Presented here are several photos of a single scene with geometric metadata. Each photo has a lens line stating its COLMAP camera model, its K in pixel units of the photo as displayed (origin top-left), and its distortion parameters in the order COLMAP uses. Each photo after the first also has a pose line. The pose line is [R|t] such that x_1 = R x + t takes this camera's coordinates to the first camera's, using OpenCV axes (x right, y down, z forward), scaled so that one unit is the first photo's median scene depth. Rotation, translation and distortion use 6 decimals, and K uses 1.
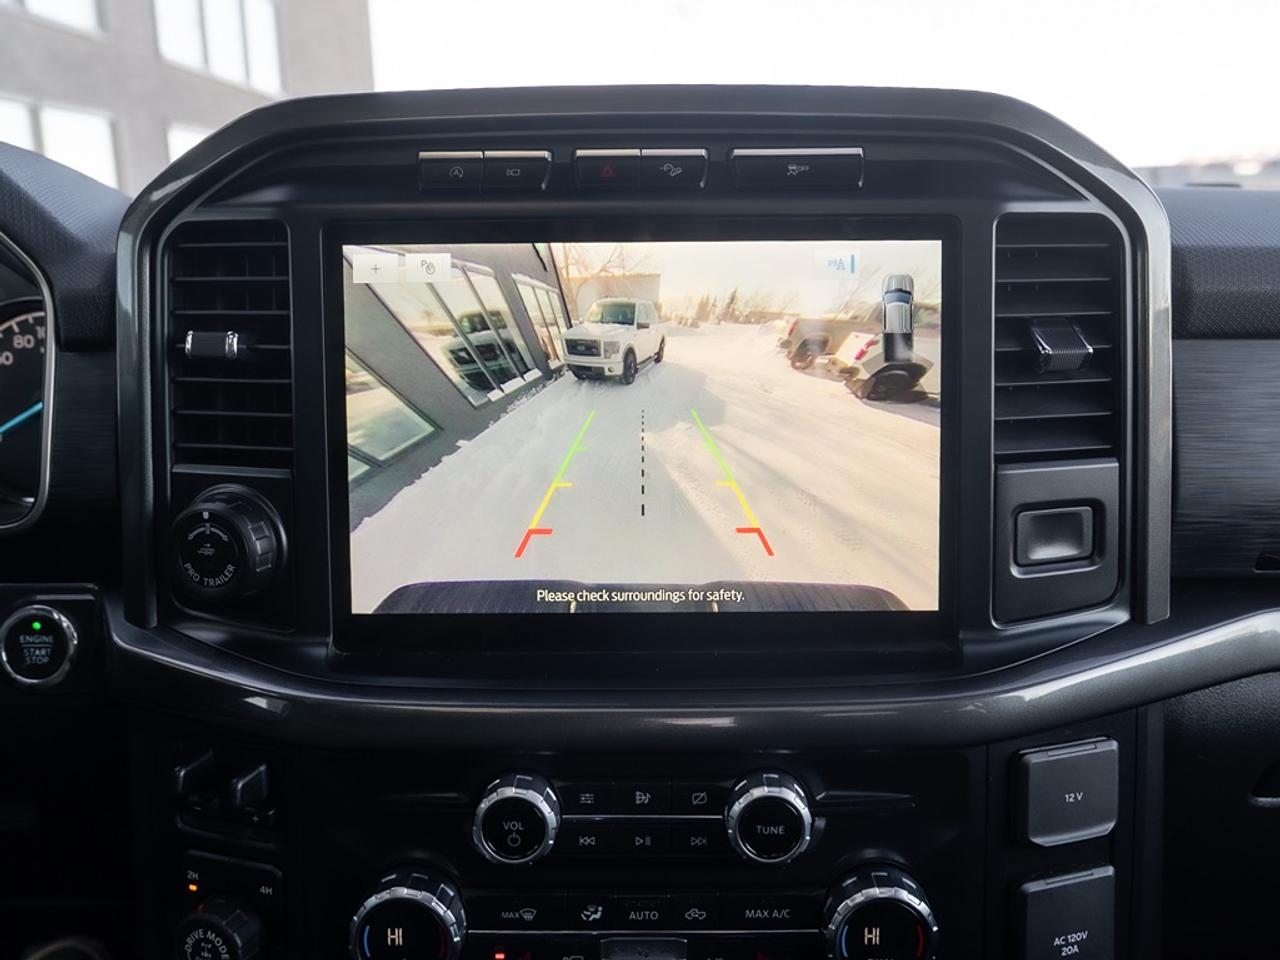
lens RADIAL K [[897.6, 0, 662.2], [0, 897.6, 393.2], [0, 0, 1]] dist [-0.003299, -0.002565]
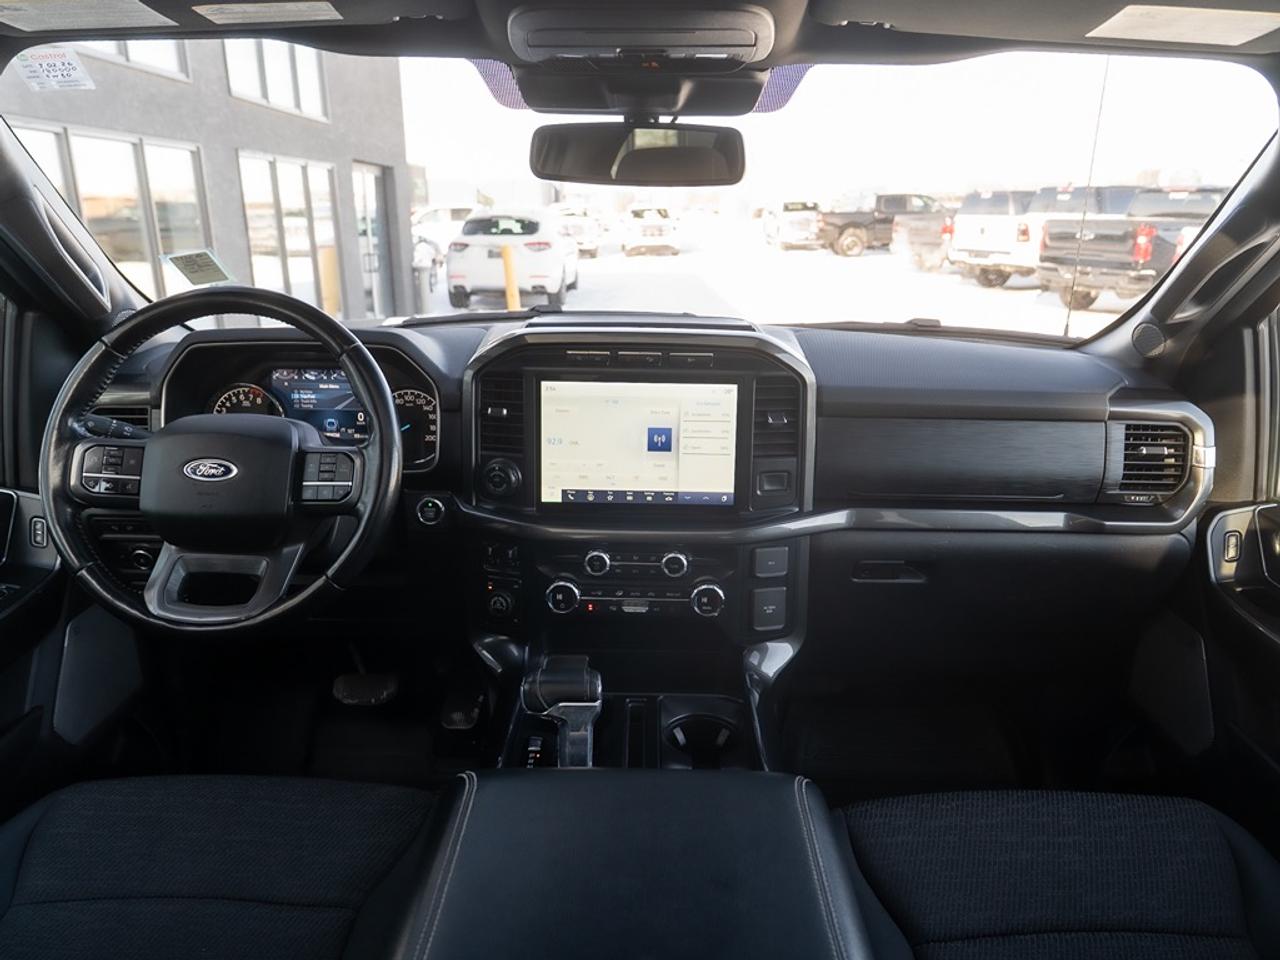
lens RADIAL K [[897.6, 0, 643.8], [0, 897.6, 483.2], [0, 0, 1]] dist [-0.003299, -0.002565]
pose [[0.999688, 0.023994, -0.007013, 0.022328], [-0.022966, 0.992338, 0.121396, -0.200320], [0.009872, -0.121197, 0.992579, -2.080691]]
